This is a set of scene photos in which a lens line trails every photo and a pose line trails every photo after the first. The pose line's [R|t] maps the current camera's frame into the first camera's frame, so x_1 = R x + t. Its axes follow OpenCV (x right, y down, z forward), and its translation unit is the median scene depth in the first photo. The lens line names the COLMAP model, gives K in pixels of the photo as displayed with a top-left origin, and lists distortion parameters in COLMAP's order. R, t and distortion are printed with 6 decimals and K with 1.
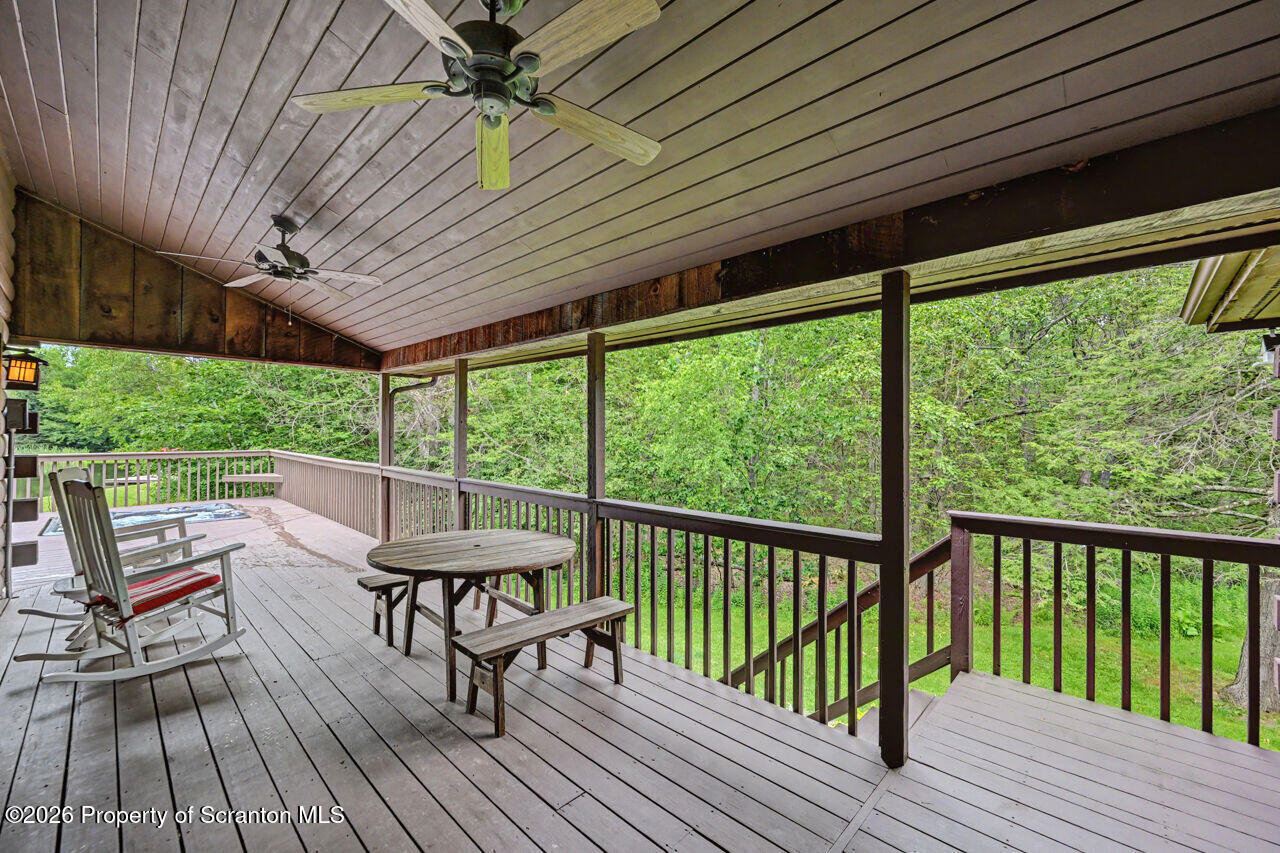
lens RADIAL K [[510.5, 0, 643.2], [0, 510.5, 428.5], [0, 0, 1]] dist [-0.002592, 0.001014]
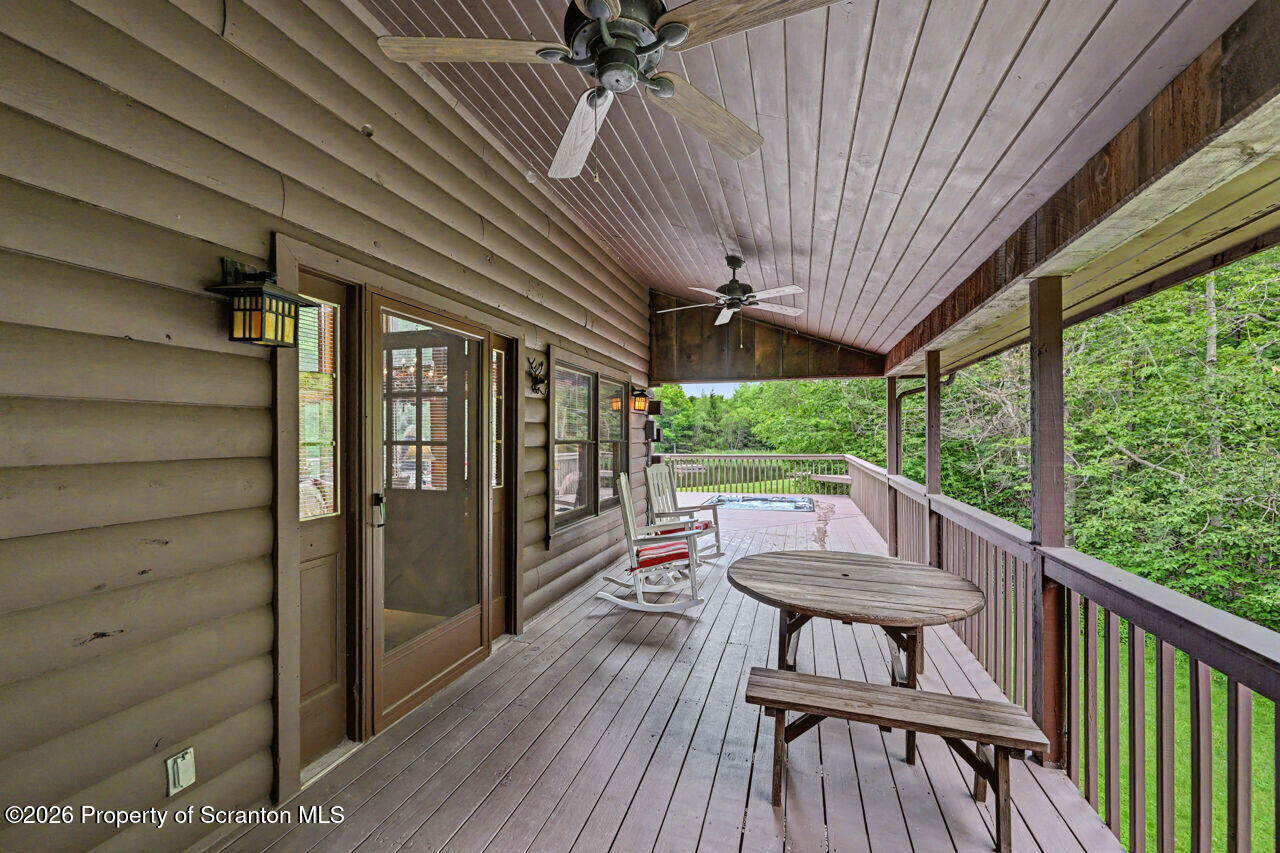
lens RADIAL K [[510.5, 0, 646.7], [0, 510.5, 444.2], [0, 0, 1]] dist [-0.002592, 0.001014]
pose [[0.451793, 0.002091, -0.892120, 0.194973], [0.016118, 0.999815, 0.010506, -0.000906], [0.891977, -0.019125, 0.451676, 0.233135]]
